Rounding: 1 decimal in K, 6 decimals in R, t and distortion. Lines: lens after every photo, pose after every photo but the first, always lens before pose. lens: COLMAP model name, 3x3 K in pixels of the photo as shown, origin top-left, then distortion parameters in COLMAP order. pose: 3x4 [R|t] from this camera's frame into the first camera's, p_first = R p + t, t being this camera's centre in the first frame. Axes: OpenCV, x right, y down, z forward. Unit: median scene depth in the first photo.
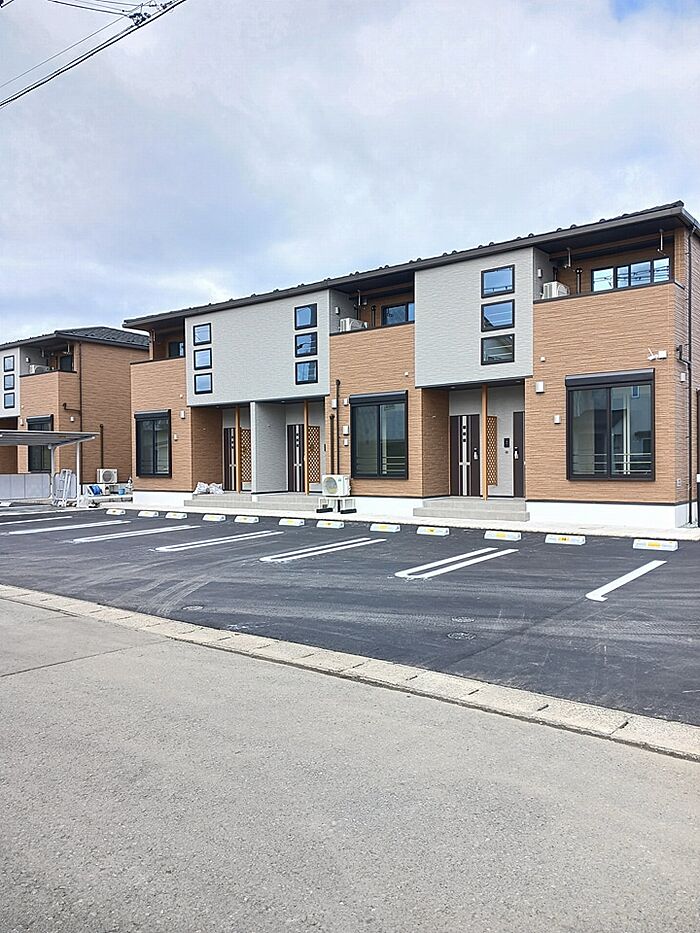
lens RADIAL K [[720.9, 0, 346.1], [0, 720.9, 464.0], [0, 0, 1]] dist [0.009847, -0.018089]
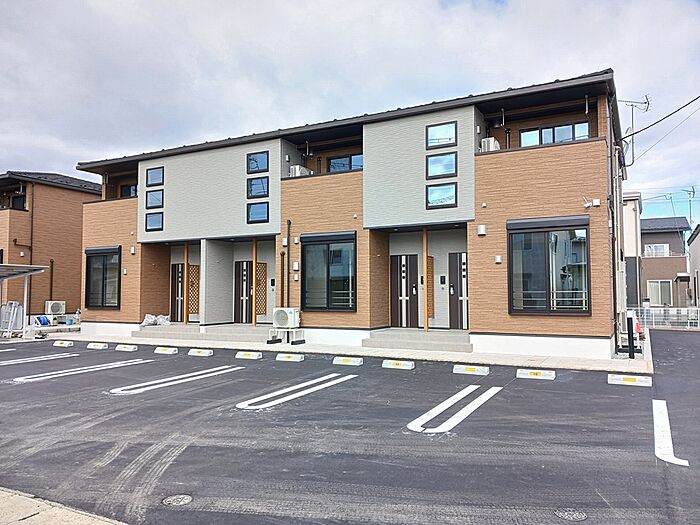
lens RADIAL K [[540.8, 0, 353.2], [0, 540.8, 266.7], [0, 0, 1]] dist [0.009847, -0.018089]
pose [[0.983417, 0.016495, 0.180609, -0.064126], [-0.006596, 0.998450, -0.055269, -0.002580], [-0.181241, 0.053161, 0.982001, 0.192330]]
